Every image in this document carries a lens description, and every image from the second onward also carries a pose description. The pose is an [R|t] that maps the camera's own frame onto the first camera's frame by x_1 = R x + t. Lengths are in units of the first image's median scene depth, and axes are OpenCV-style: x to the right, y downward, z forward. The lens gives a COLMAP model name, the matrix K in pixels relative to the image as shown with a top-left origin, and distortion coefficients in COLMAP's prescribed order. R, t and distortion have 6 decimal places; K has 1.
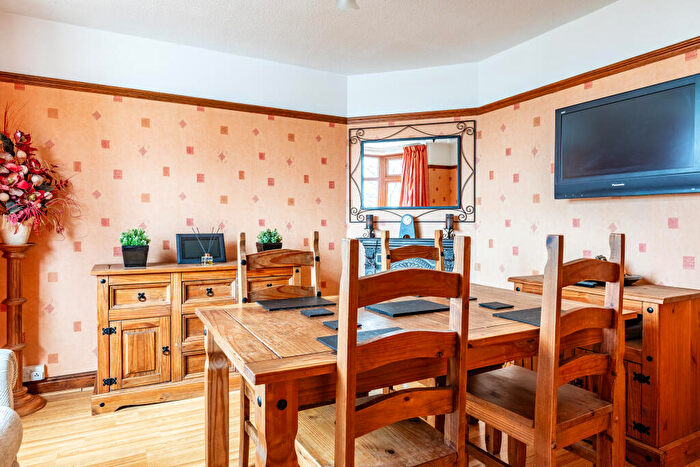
lens RADIAL K [[439.7, 0, 355.5], [0, 439.7, 229.9], [0, 0, 1]] dist [-0.005552, 0.001665]
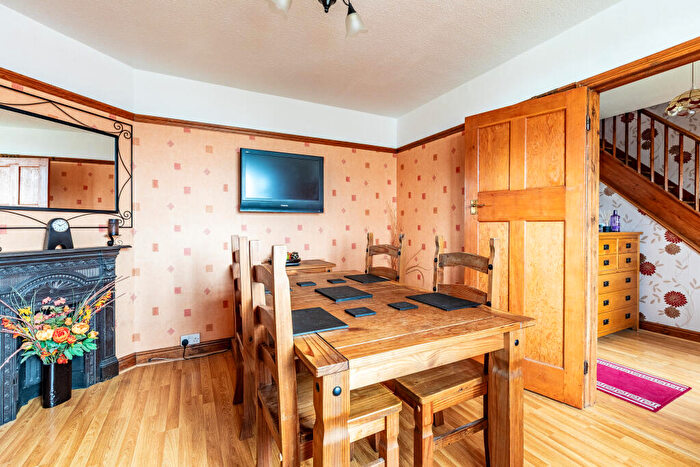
lens RADIAL K [[307.1, 0, 357.2], [0, 307.1, 228.9], [0, 0, 1]] dist [-0.003050, 0.000588]
pose [[0.013324, -0.016102, 0.999782, -0.417618], [0.015169, 0.999759, 0.015899, -0.017769], [-0.999796, 0.014954, 0.013565, 0.480481]]
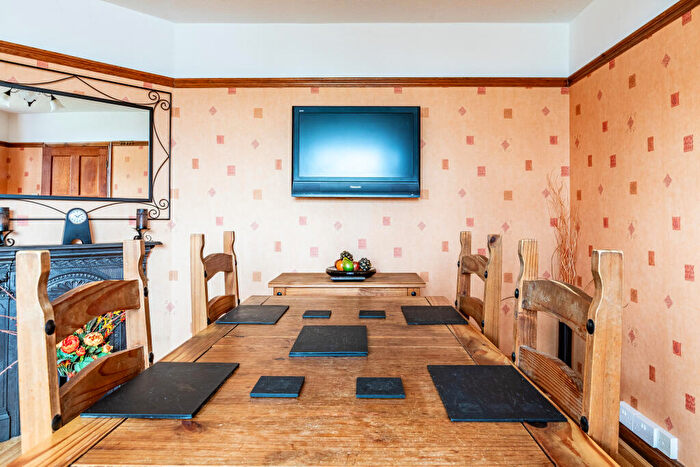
lens RADIAL K [[439.7, 0, 363.7], [0, 439.7, 212.0], [0, 0, 1]] dist [-0.005552, 0.001665]
pose [[0.478345, 0.009880, 0.878117, -0.261836], [0.011627, 0.999778, -0.017582, -0.013344], [-0.878095, 0.018621, 0.478124, 0.307720]]
